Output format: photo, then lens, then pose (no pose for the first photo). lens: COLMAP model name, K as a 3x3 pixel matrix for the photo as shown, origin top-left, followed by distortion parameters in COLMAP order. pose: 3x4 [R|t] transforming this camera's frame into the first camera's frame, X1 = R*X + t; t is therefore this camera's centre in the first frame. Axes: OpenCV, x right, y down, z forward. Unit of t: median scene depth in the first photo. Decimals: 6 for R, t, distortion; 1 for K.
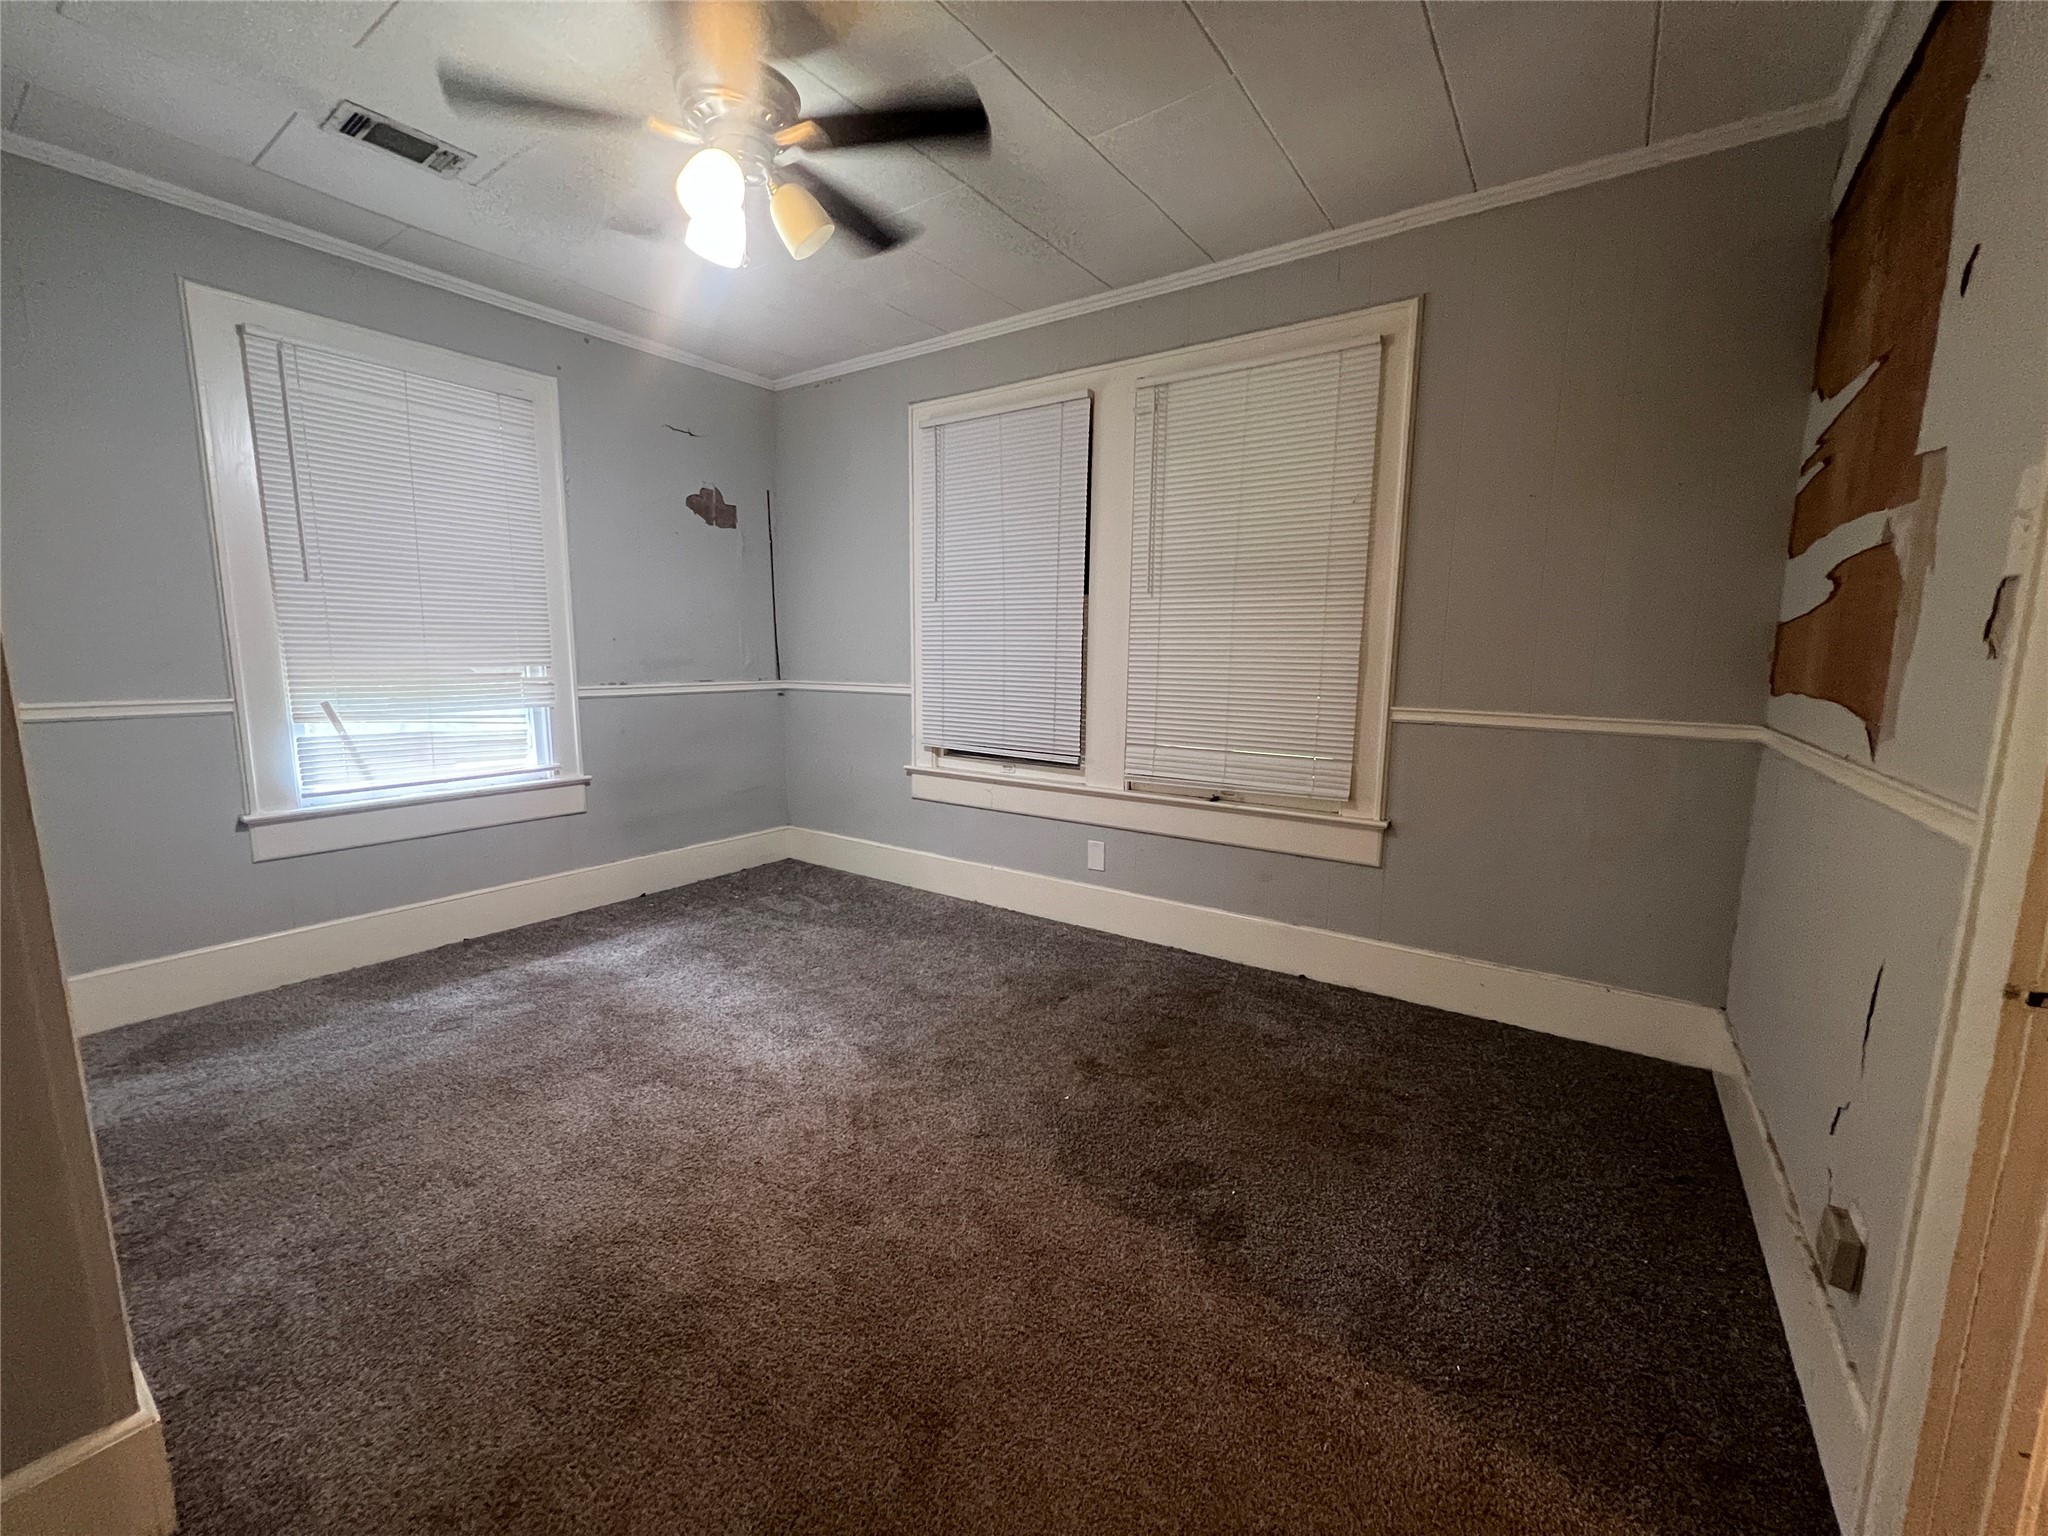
lens RADIAL K [[818.5, 0, 1019.2], [0, 818.5, 768.7], [0, 0, 1]] dist [-0.001977, 0.000294]
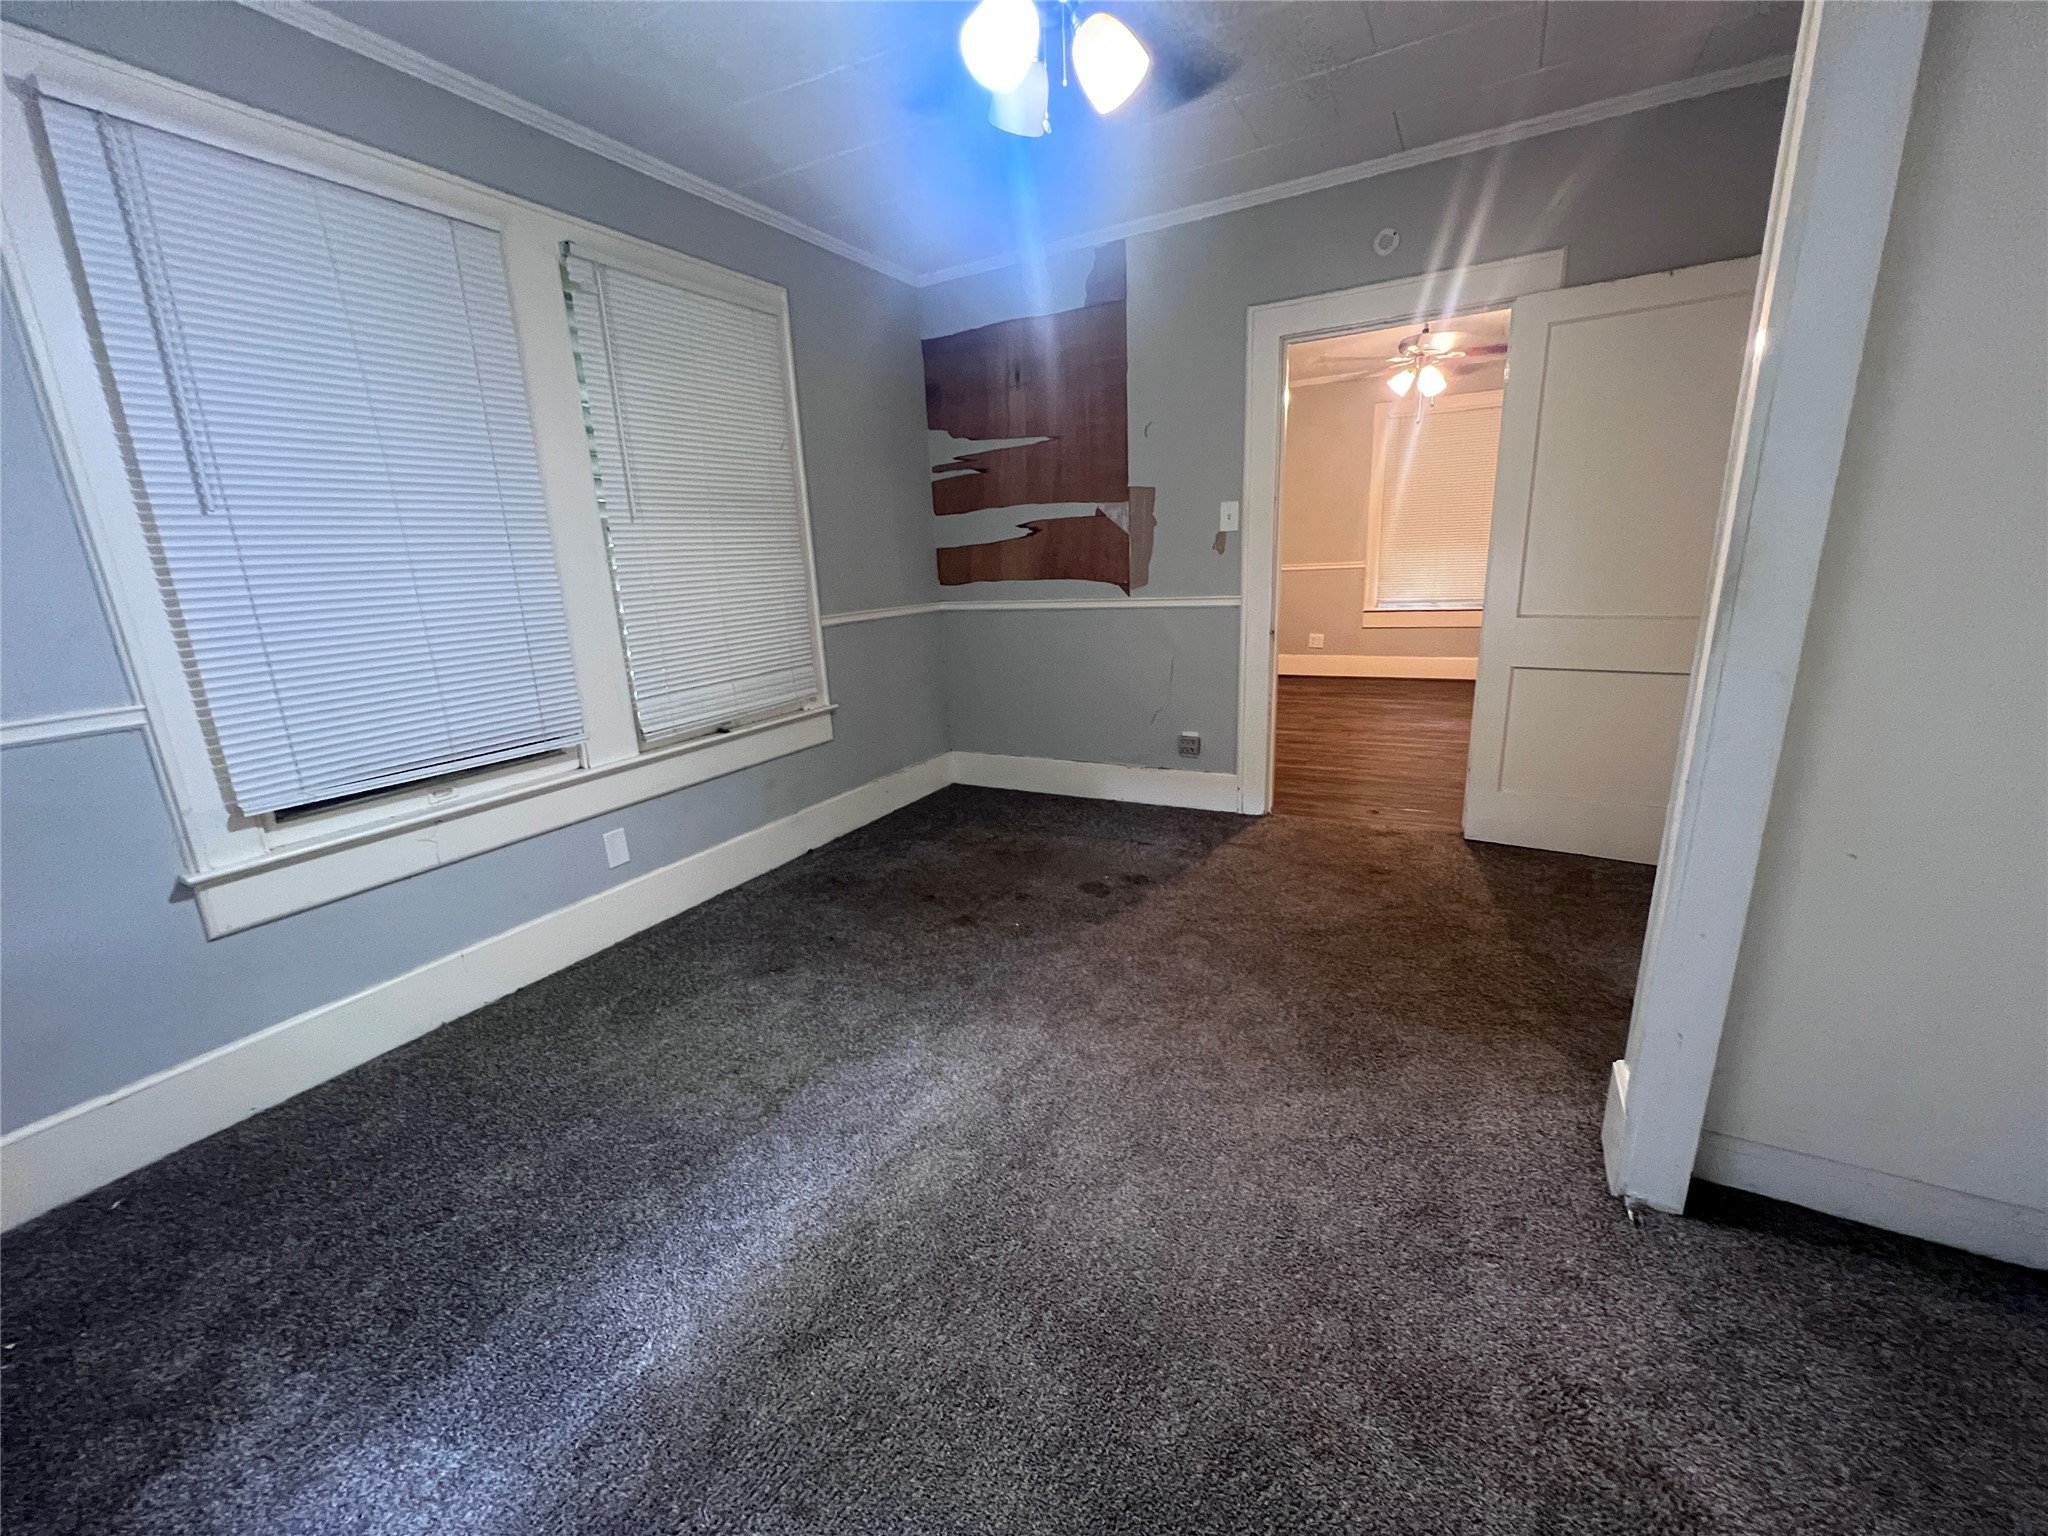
lens RADIAL K [[820.8, 0, 1017.5], [0, 820.8, 769.2], [0, 0, 1]] dist [-0.002028, -0.000115]
pose [[-0.102813, -0.259087, 0.960366, -0.855212], [0.190012, 0.942588, 0.274633, -0.139138], [-0.976384, 0.210717, -0.047681, 0.774773]]
